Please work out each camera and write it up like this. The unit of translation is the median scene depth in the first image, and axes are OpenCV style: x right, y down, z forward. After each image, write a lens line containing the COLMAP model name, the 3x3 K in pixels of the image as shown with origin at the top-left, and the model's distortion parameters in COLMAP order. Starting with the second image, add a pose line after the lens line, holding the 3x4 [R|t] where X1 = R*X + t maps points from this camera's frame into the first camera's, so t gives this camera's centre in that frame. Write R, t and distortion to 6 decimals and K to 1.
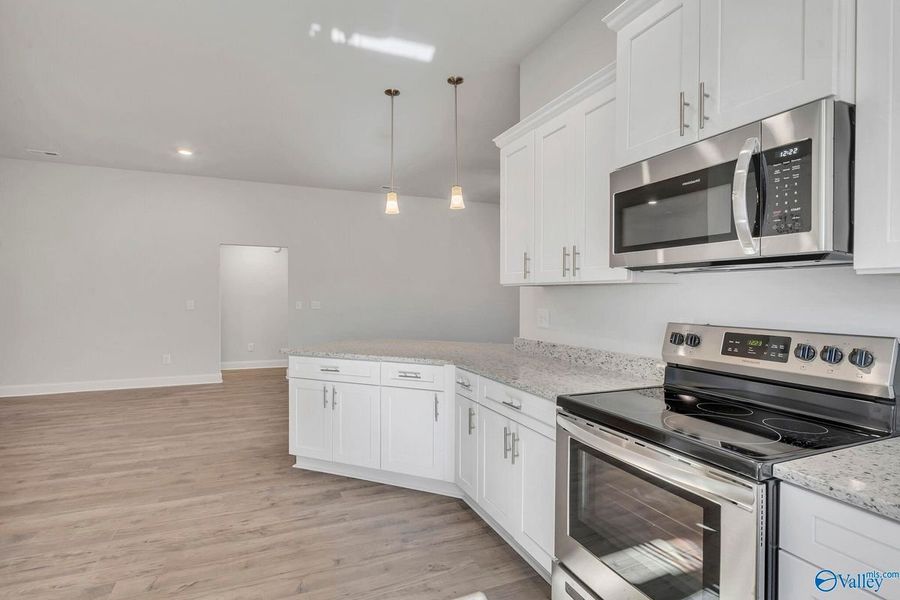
lens RADIAL K [[428.0, 0, 450.2], [0, 428.0, 296.7], [0, 0, 1]] dist [-0.005959, 0.001195]
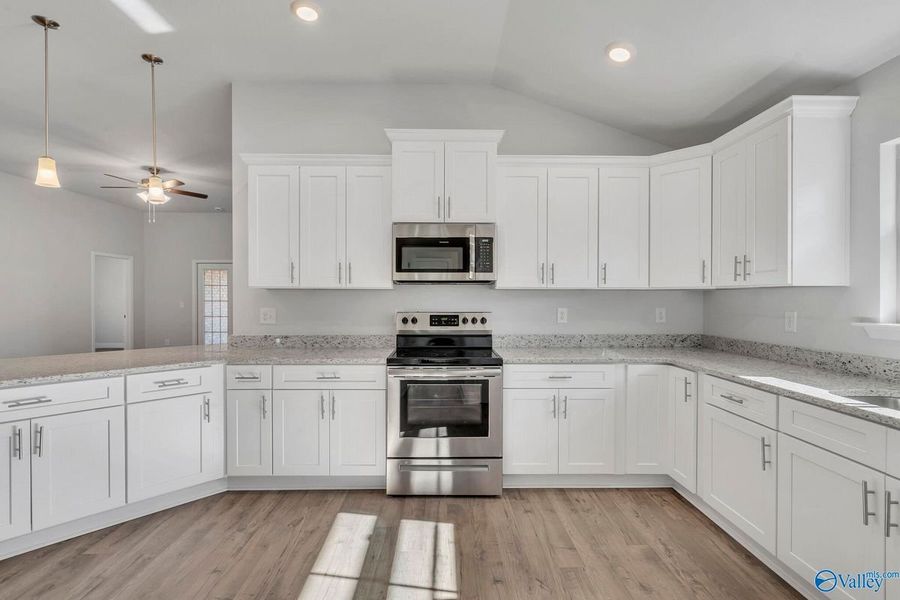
lens RADIAL K [[428.0, 0, 428.0], [0, 428.0, 298.2], [0, 0, 1]] dist [-0.005959, 0.001195]
pose [[0.388686, -0.001710, 0.921369, -0.860880], [0.002981, 0.999995, 0.000598, 0.002102], [-0.921366, 0.002514, 0.388689, 0.161073]]
